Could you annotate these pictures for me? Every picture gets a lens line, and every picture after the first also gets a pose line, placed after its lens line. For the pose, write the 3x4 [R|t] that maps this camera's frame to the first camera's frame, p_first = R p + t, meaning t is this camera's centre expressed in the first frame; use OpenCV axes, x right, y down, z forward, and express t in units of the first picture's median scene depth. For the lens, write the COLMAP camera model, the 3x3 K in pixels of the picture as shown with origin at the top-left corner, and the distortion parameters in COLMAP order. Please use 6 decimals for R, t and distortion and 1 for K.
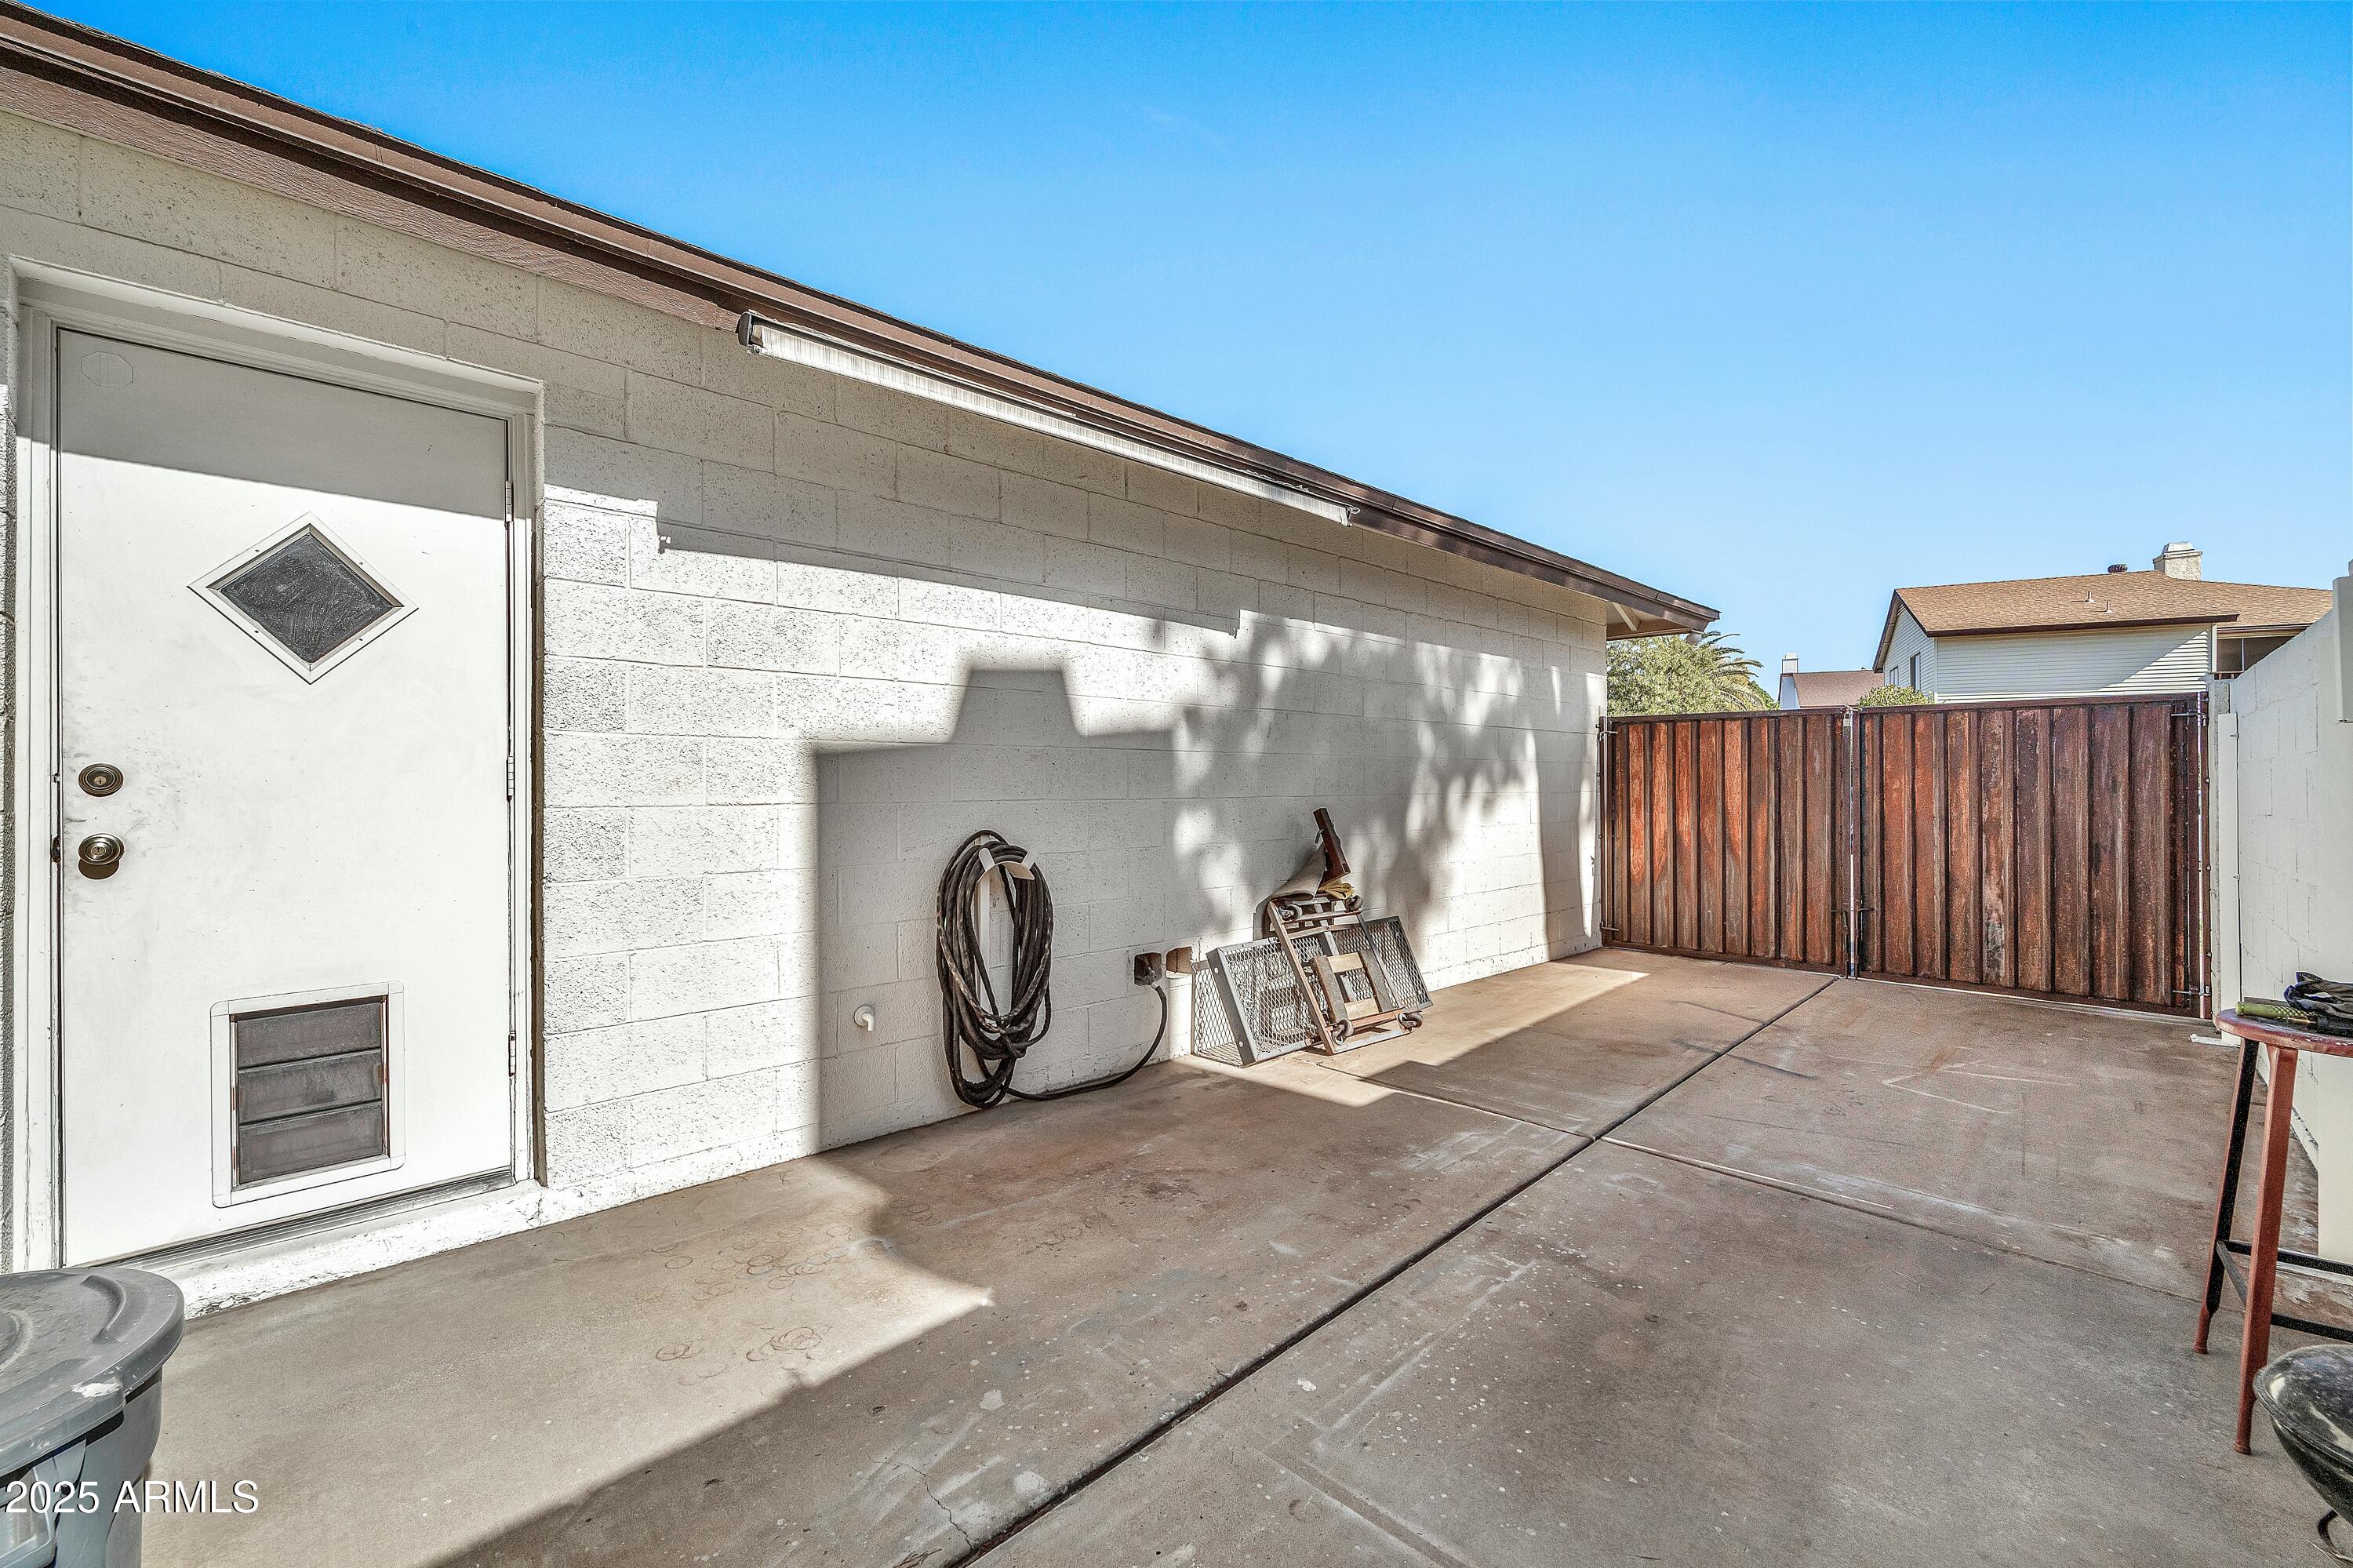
lens RADIAL K [[971.4, 0, 1176.2], [0, 971.4, 738.1], [0, 0, 1]] dist [0.000566, -0.000045]
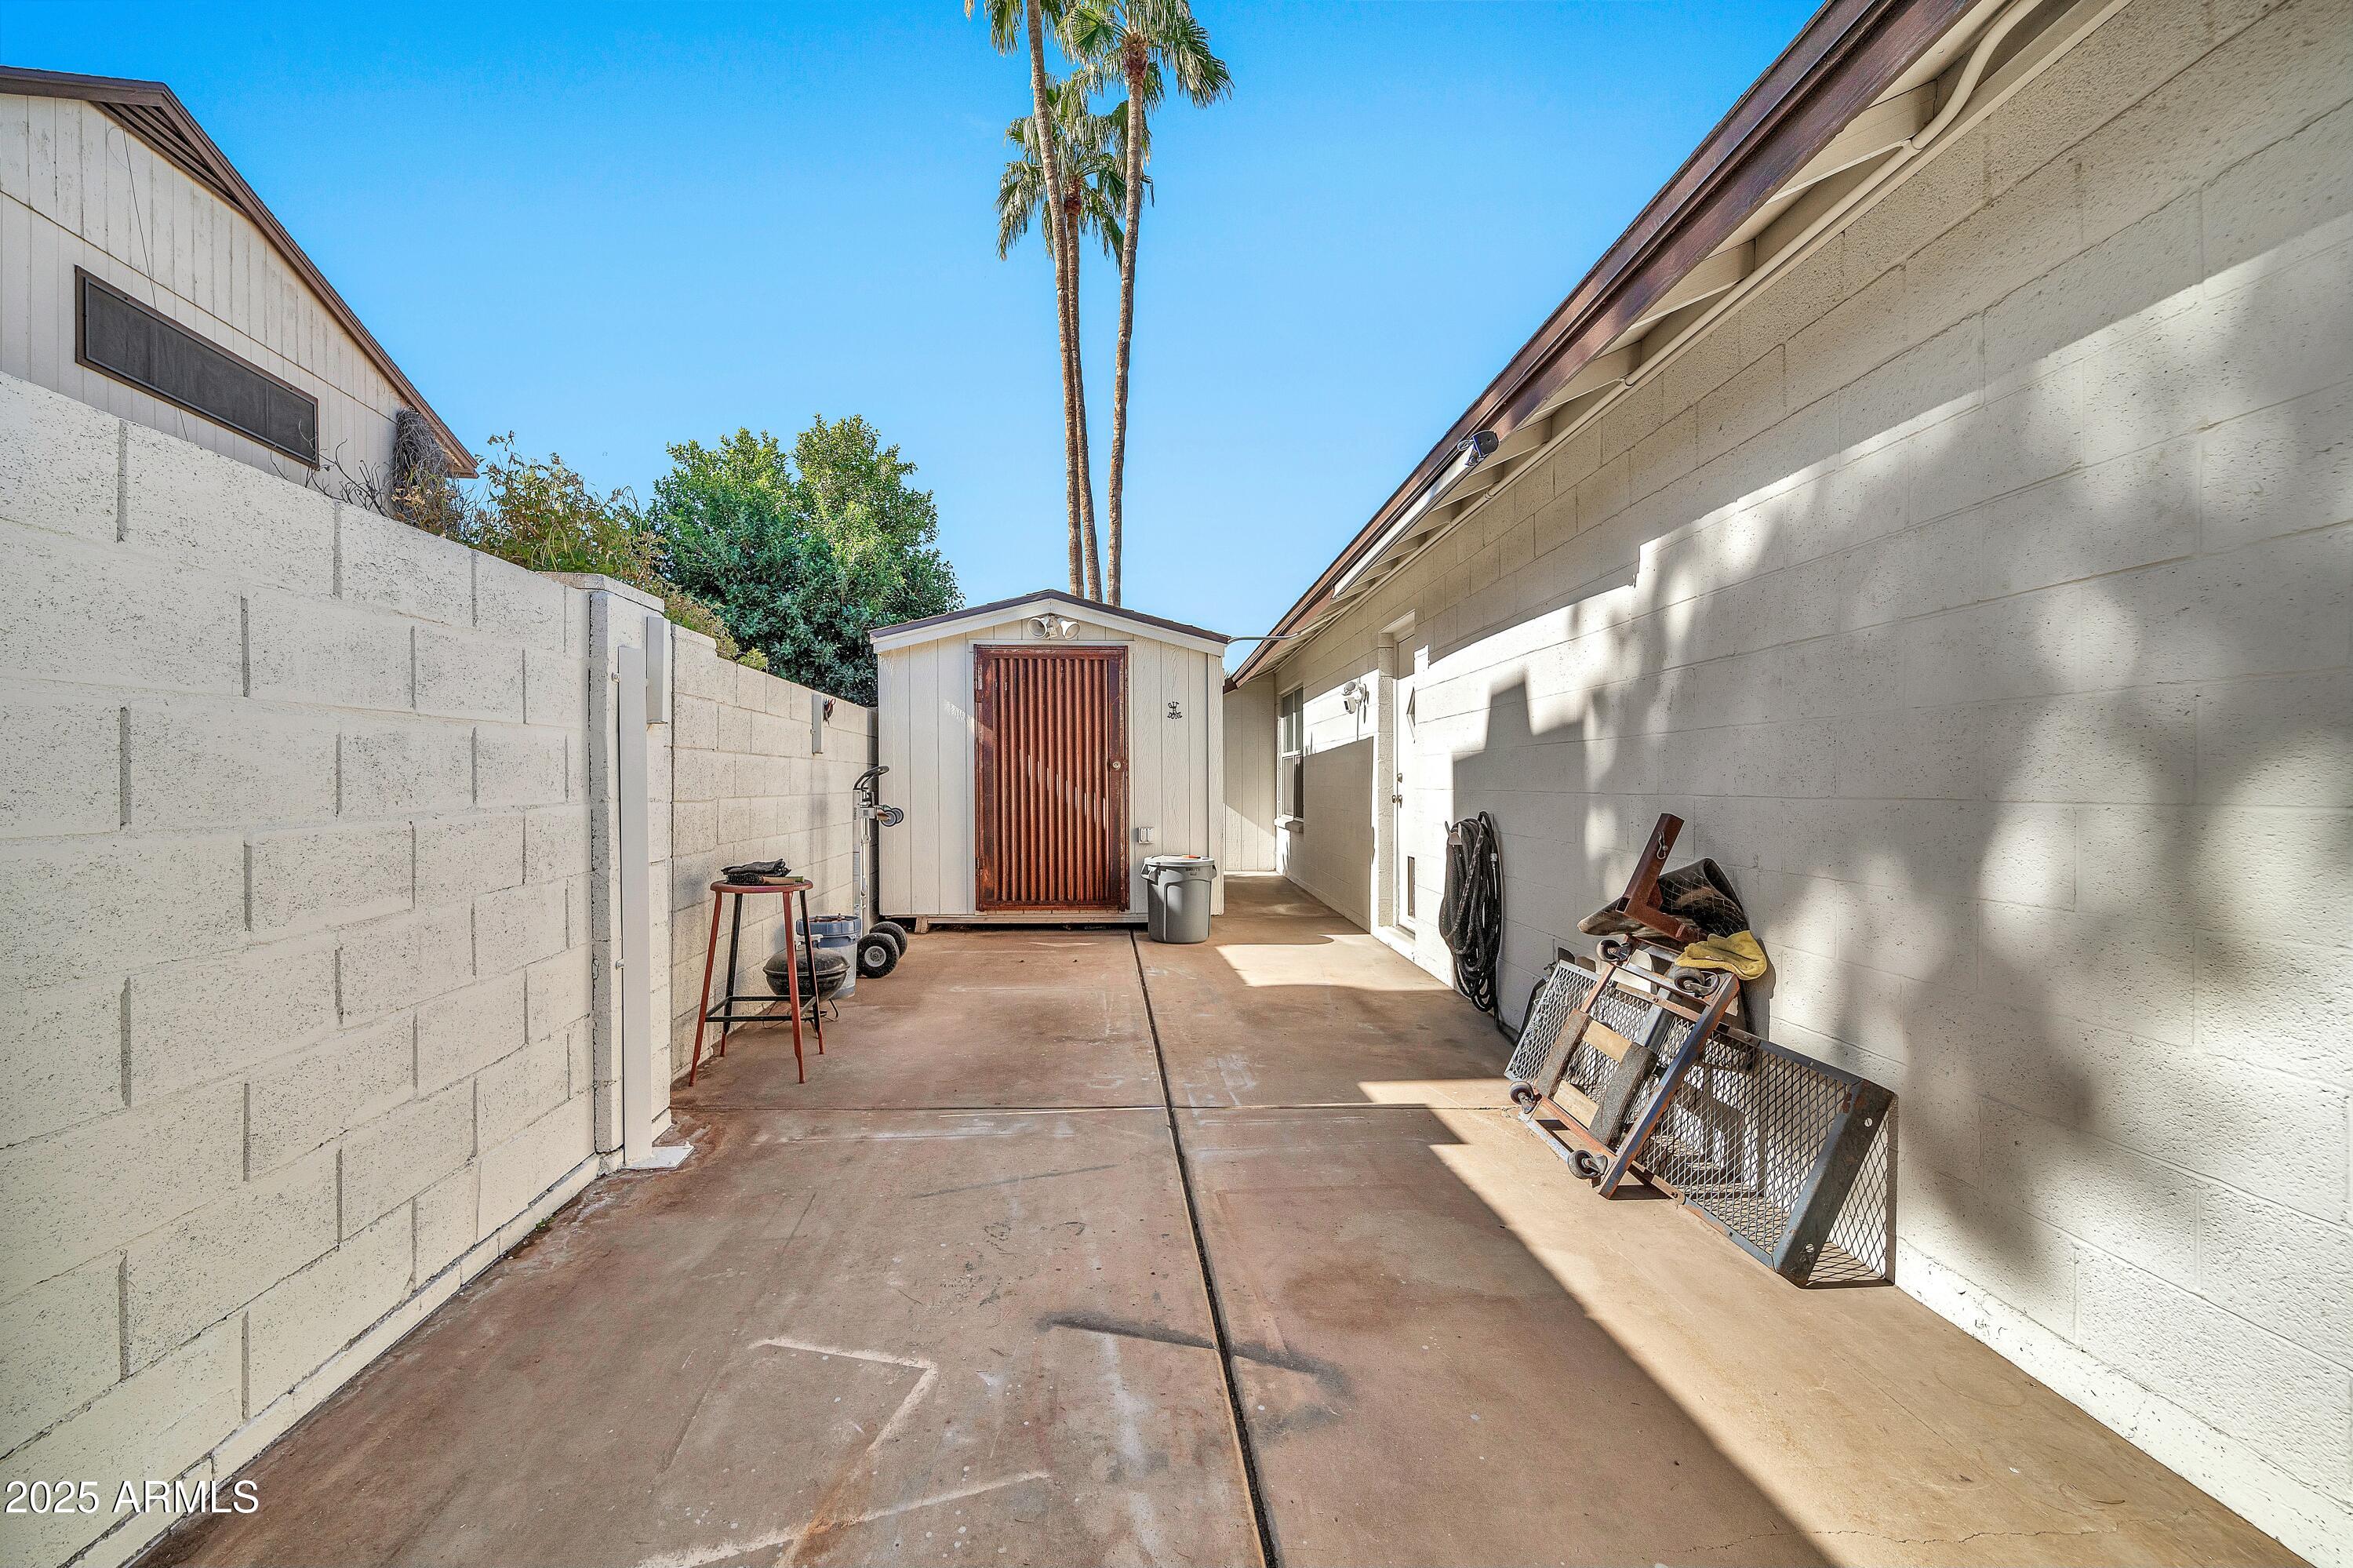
lens RADIAL K [[943.0, 0, 1176.5], [0, 943.0, 784.0], [0, 0, 1]] dist [0.113876, 0.000011]
pose [[-0.652366, 0.004311, -0.757892, 1.043340], [0.032580, 0.999219, -0.022360, 0.067586], [0.757204, -0.039279, -0.651997, 1.454641]]
